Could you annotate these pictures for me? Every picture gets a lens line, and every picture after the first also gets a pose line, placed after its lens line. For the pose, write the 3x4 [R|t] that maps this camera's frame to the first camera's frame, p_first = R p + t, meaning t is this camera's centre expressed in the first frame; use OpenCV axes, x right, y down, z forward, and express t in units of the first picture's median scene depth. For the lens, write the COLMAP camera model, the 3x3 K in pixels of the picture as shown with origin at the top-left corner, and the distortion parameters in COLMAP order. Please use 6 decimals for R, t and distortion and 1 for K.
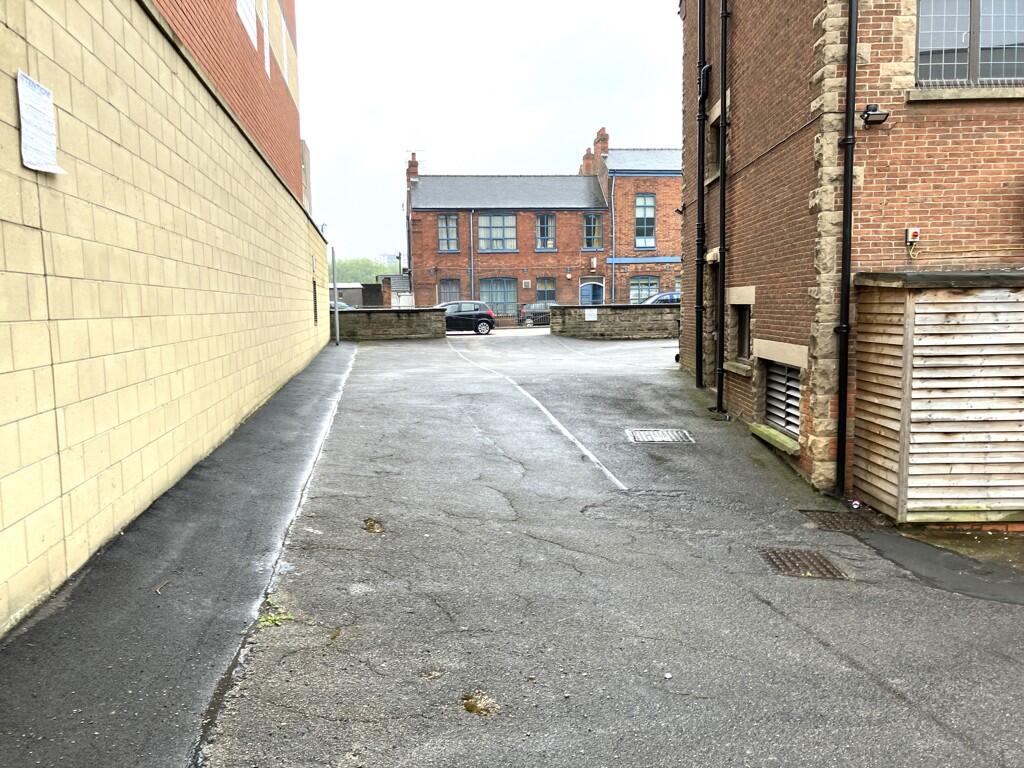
lens RADIAL K [[831.6, 0, 511.9], [0, 831.6, 407.5], [0, 0, 1]] dist [-0.000671, 0.007782]
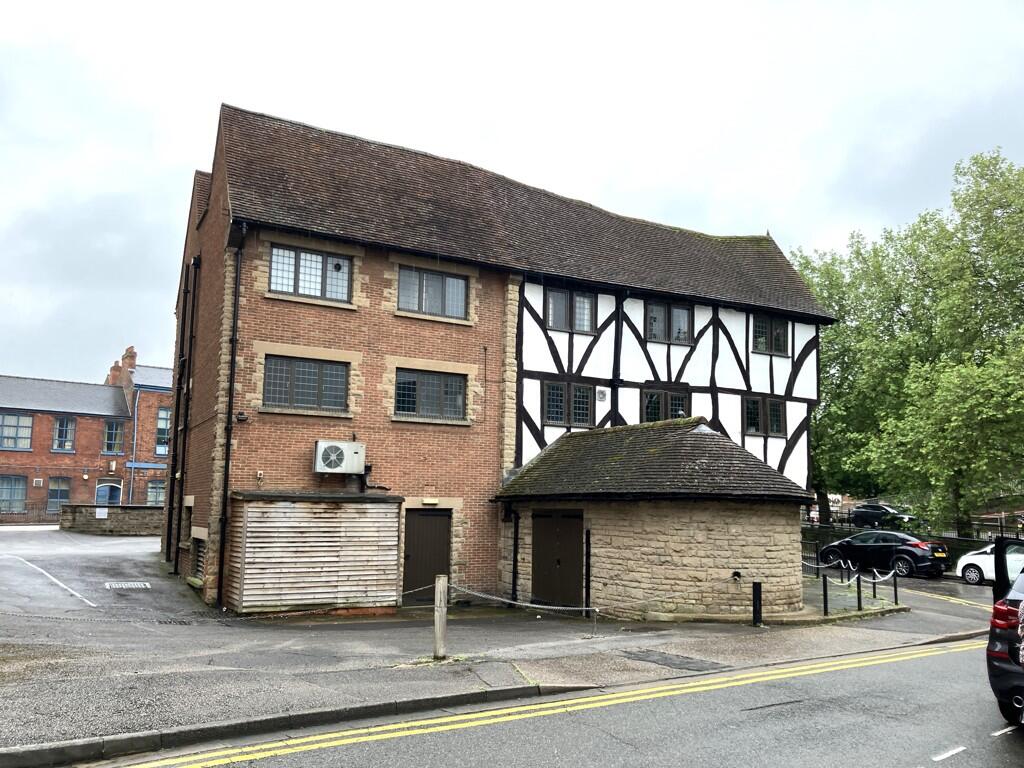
lens RADIAL K [[831.6, 0, 511.9], [0, 831.6, 407.5], [0, 0, 1]] dist [-0.000671, 0.007782]
pose [[0.859169, 0.093796, 0.503021, -0.024639], [0.032018, 0.971275, -0.235798, 0.098655], [-0.510689, 0.218696, 0.831486, -0.765293]]
